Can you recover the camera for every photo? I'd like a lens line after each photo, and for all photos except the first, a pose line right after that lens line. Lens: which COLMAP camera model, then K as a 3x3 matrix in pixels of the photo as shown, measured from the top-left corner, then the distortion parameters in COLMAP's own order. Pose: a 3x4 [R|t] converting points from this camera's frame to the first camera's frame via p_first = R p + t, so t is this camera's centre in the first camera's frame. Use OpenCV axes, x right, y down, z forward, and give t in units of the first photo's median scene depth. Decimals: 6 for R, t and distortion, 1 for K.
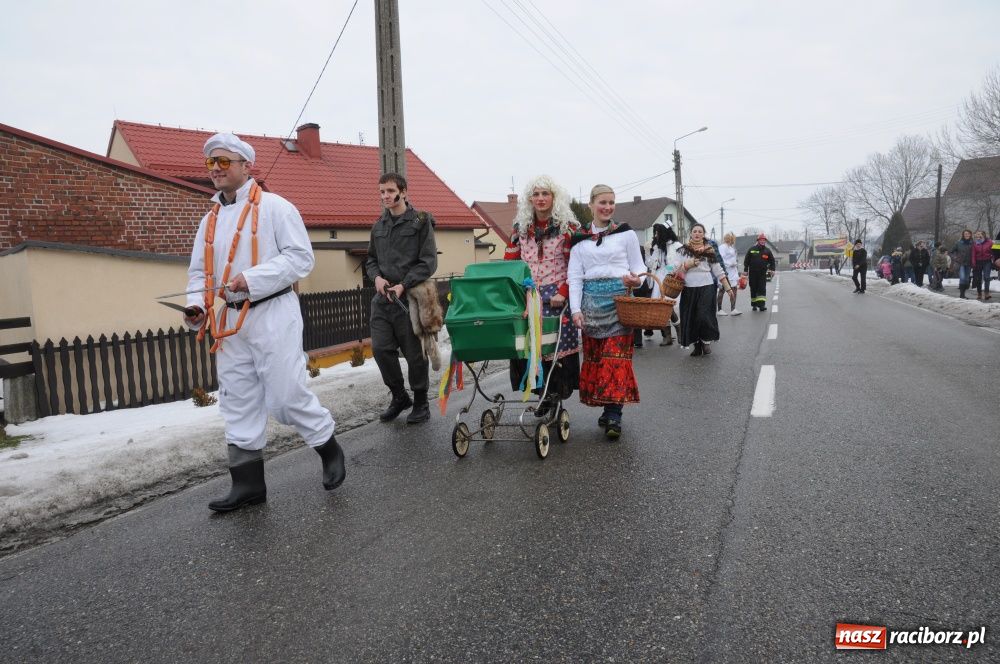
lens RADIAL K [[688.3, 0, 500.0], [0, 688.3, 332.0], [0, 0, 1]] dist [-0.127548, 0.095967]
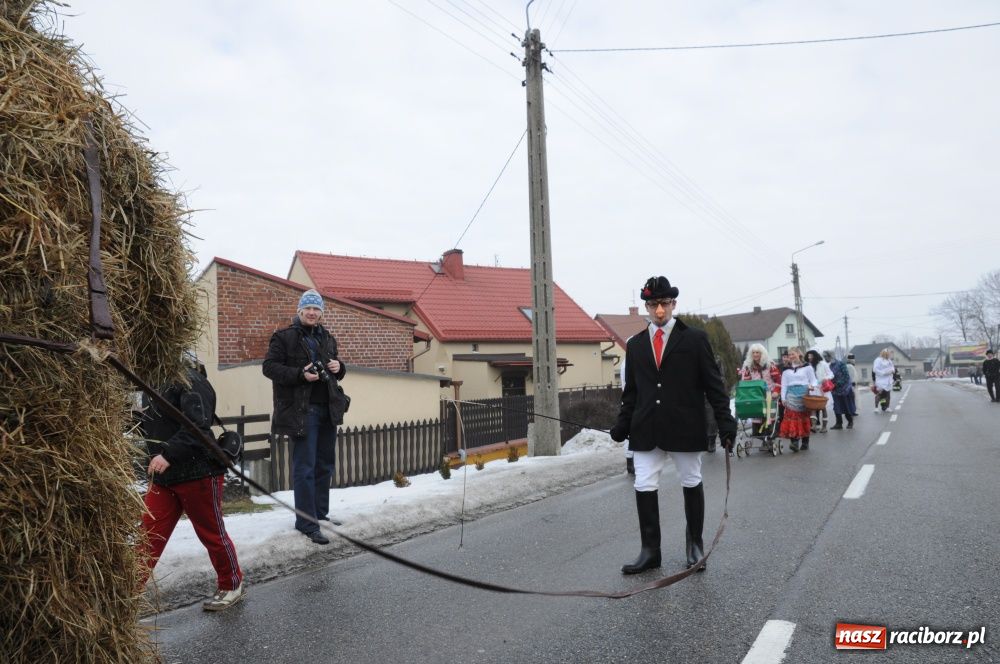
lens RADIAL K [[688.3, 0, 500.0], [0, 688.3, 332.0], [0, 0, 1]] dist [-0.127548, 0.095967]
pose [[0.985627, -0.004121, -0.168887, -0.014604], [-0.022389, 0.987698, -0.154760, 0.005891], [0.167447, 0.156316, 0.973410, -0.102050]]
